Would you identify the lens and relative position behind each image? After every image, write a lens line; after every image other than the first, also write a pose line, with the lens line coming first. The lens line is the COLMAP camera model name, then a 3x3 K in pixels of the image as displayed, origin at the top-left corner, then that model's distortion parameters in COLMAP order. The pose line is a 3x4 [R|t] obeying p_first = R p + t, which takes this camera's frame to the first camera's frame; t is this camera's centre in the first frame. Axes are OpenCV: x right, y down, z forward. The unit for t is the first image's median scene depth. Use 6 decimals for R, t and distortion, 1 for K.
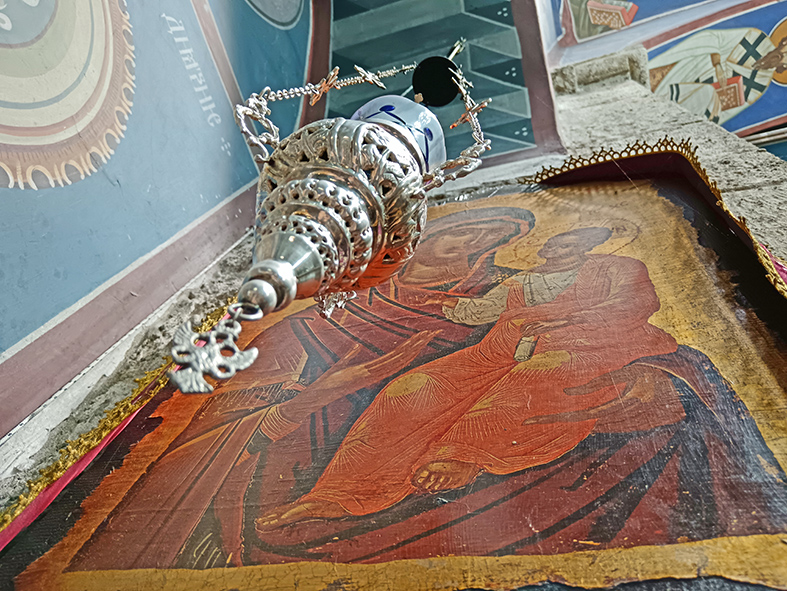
lens RADIAL K [[631.4, 0, 395.7], [0, 631.4, 295.7], [0, 0, 1]] dist [-0.023938, 0.010595]
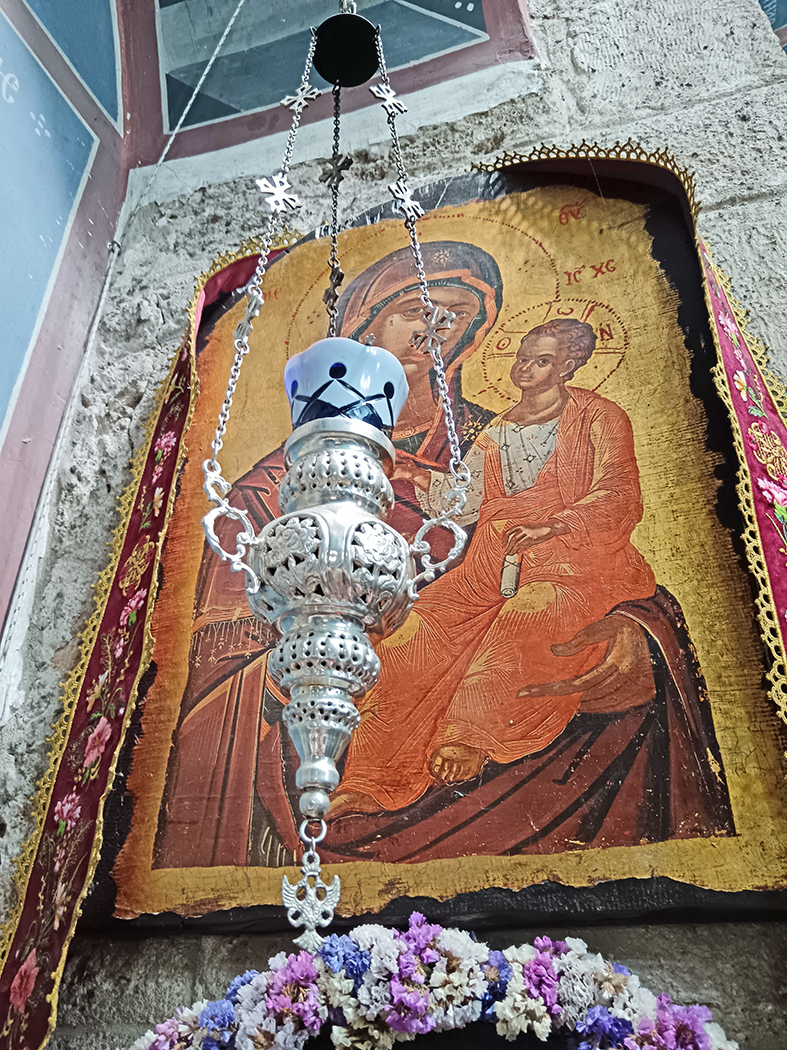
lens RADIAL K [[842.4, 0, 390.7], [0, 842.4, 524.8], [0, 0, 1]] dist [-0.023938, 0.010595]
pose [[0.984663, -0.167805, 0.047745, -0.041660], [0.117701, 0.840938, 0.528176, -0.893018], [-0.128781, -0.514456, 0.847791, -0.090004]]
